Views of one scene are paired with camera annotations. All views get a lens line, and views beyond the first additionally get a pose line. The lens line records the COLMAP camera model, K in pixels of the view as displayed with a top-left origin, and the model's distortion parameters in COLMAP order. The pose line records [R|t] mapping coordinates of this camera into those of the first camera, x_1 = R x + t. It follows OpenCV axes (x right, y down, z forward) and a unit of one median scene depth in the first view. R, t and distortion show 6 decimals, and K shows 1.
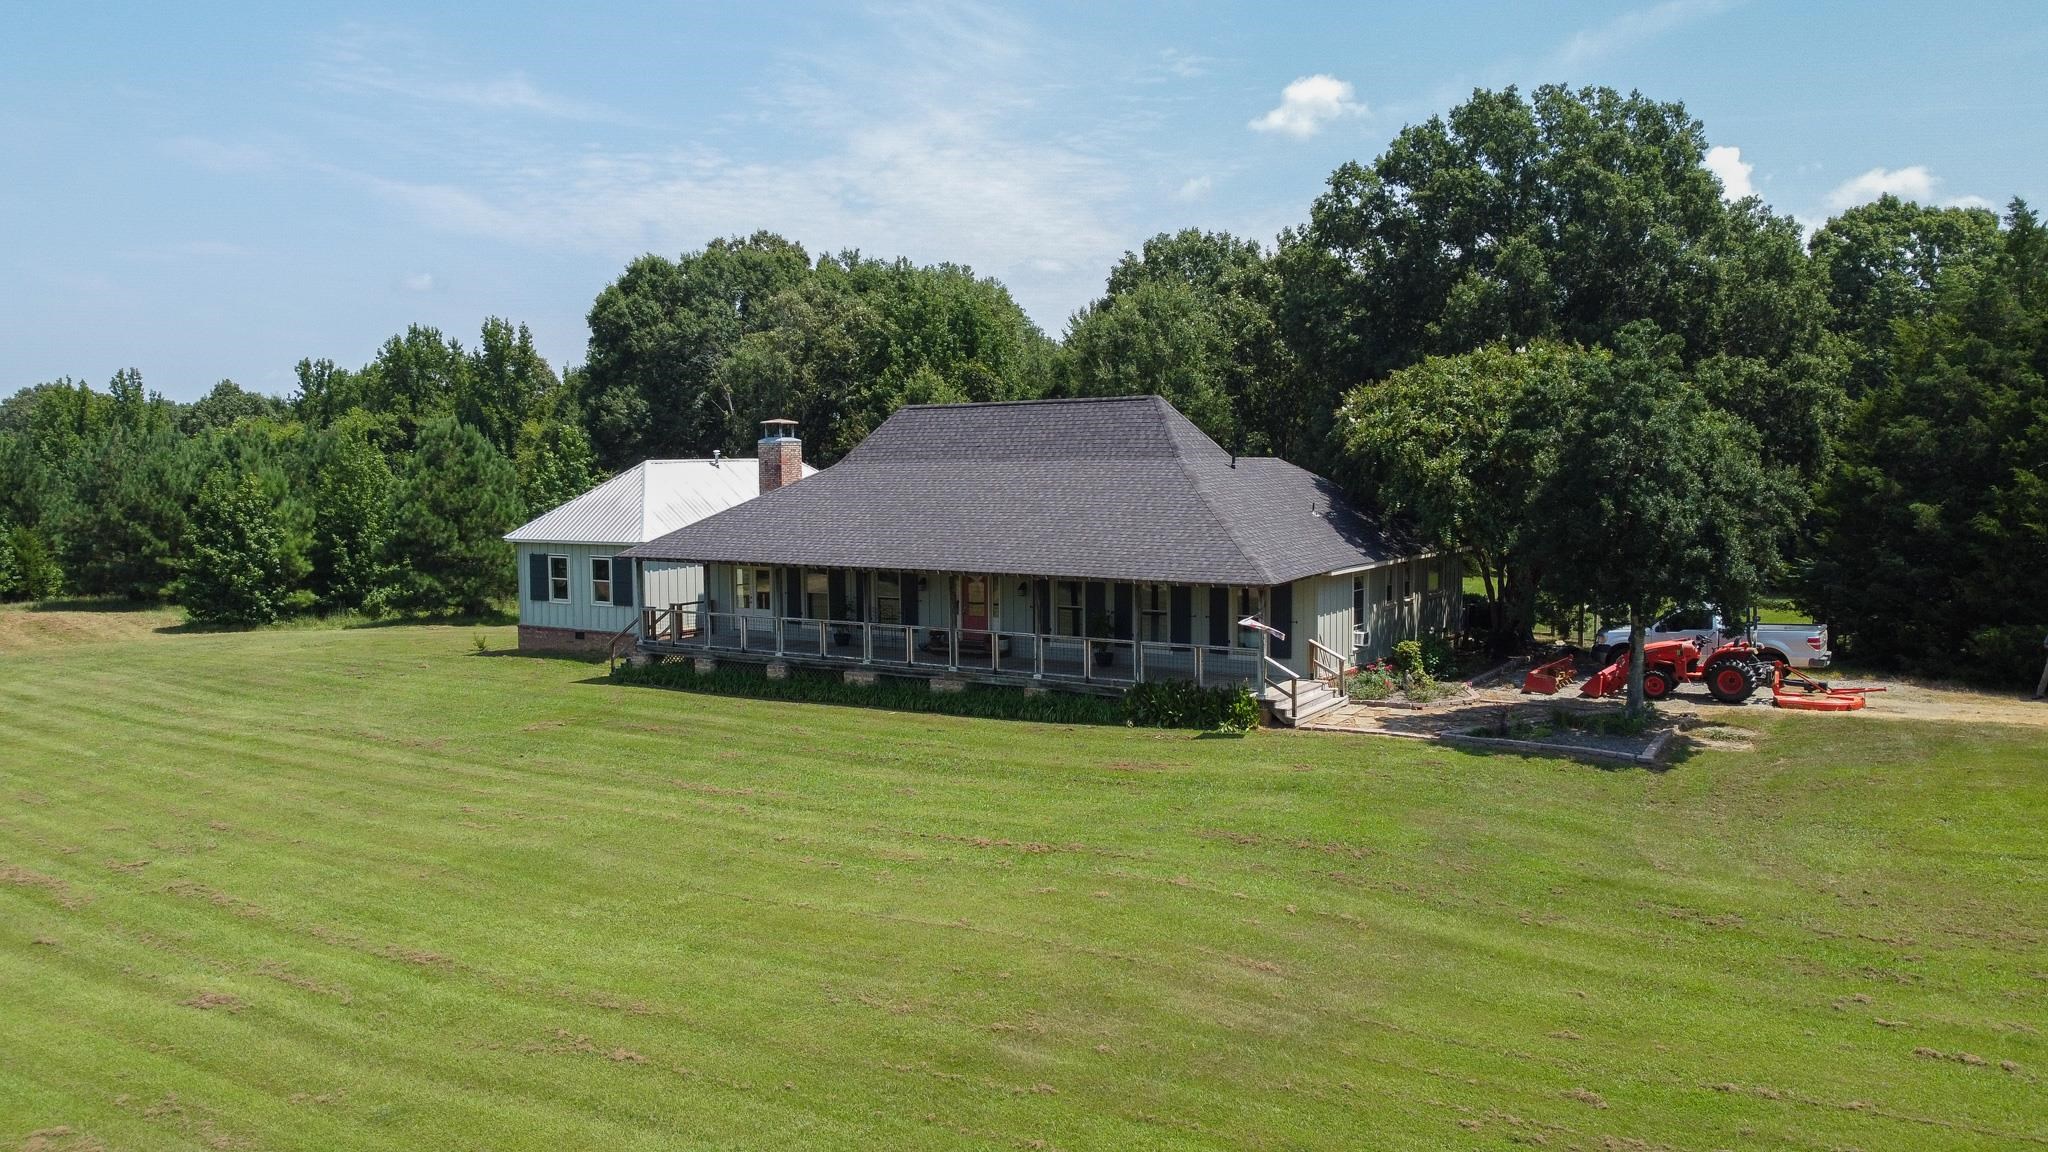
lens RADIAL K [[1536.6, 0, 1024.0], [0, 1536.6, 576.0], [0, 0, 1]] dist [0.000028, -0.003919]
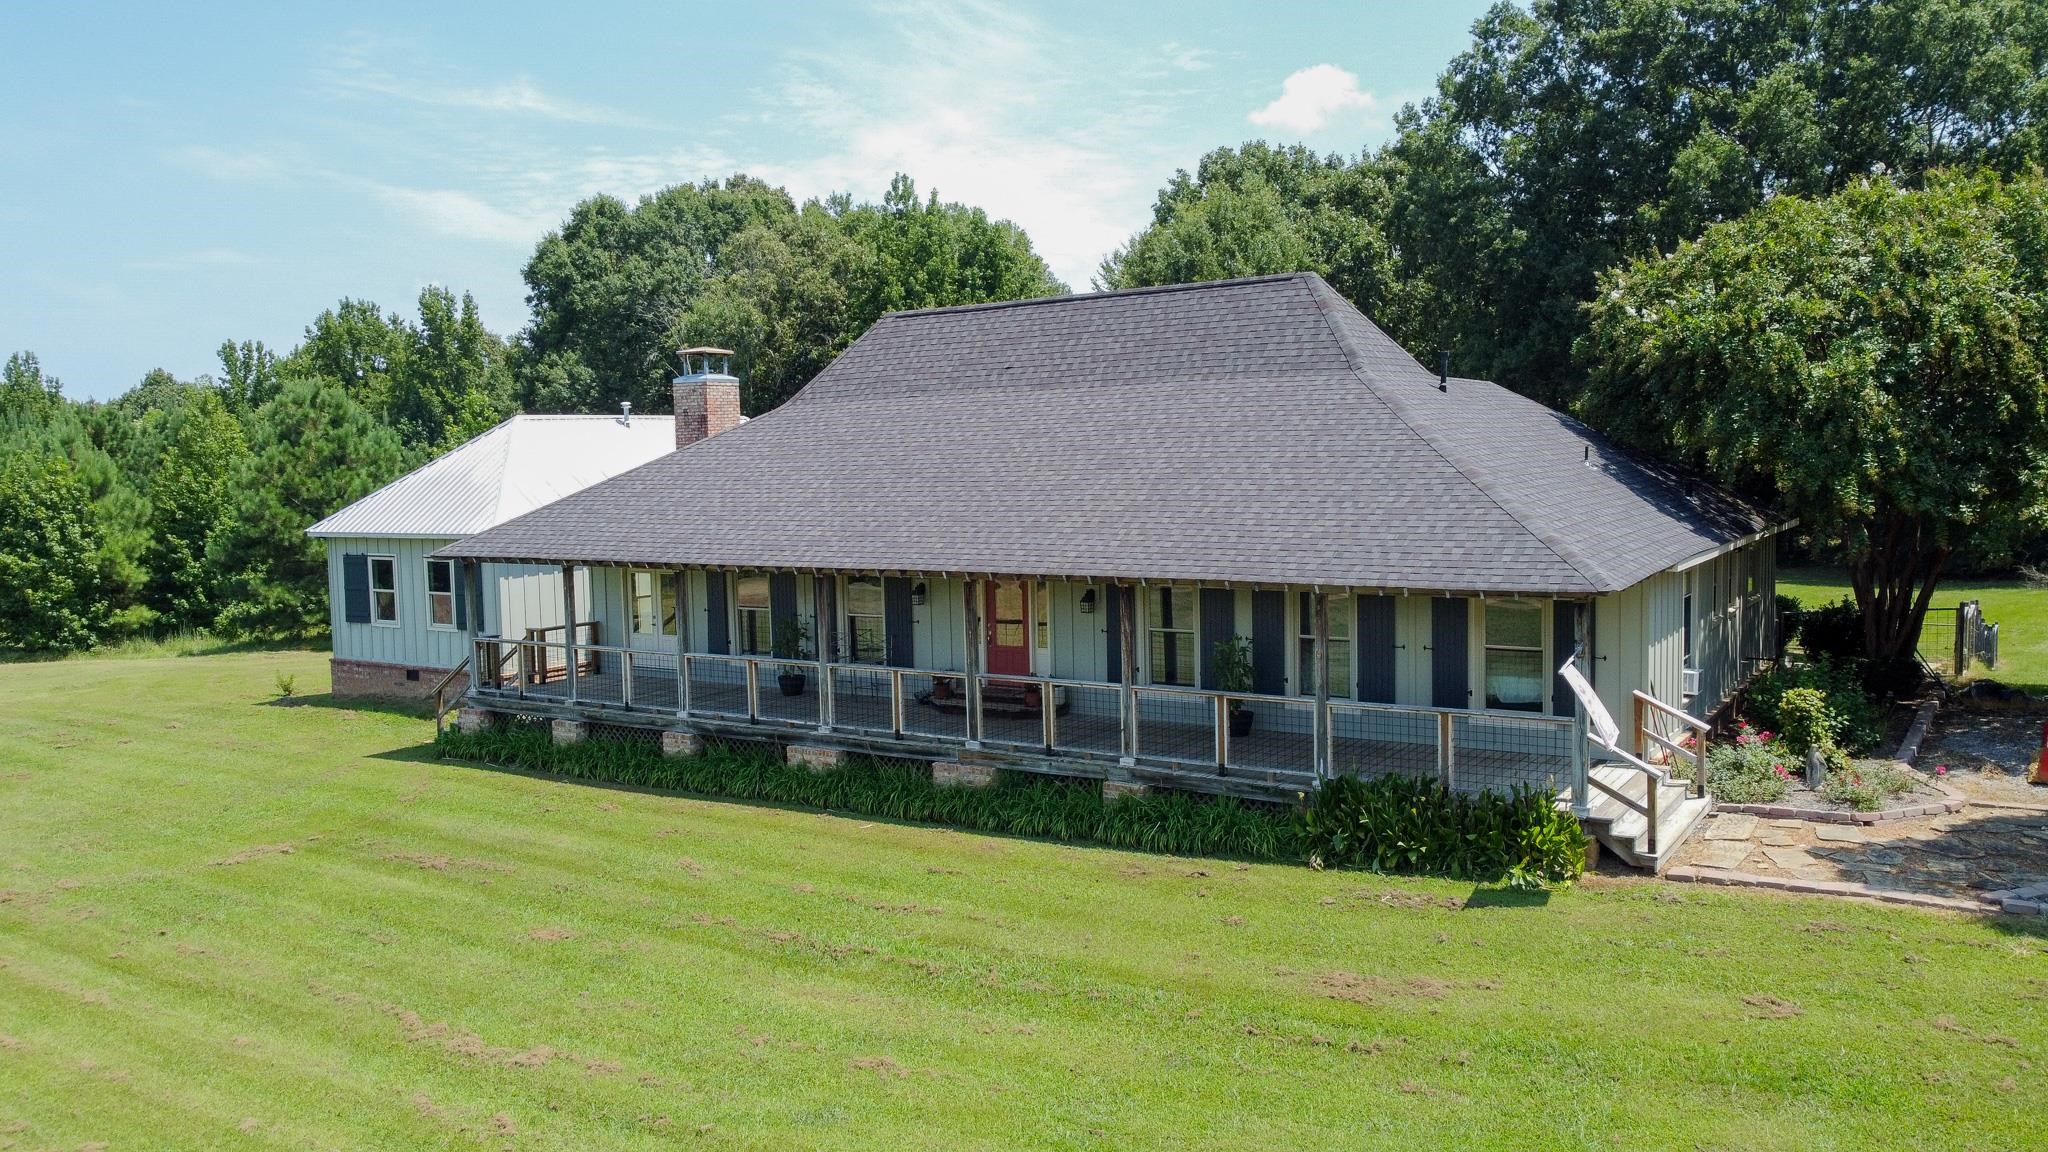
lens RADIAL K [[1536.6, 0, 1024.0], [0, 1536.6, 576.0], [0, 0, 1]] dist [0.000028, -0.003919]
pose [[0.999882, -0.013855, -0.006595, -0.019501], [0.013869, 0.999902, 0.002061, -0.002360], [0.006565, -0.002152, 0.999976, 0.368545]]
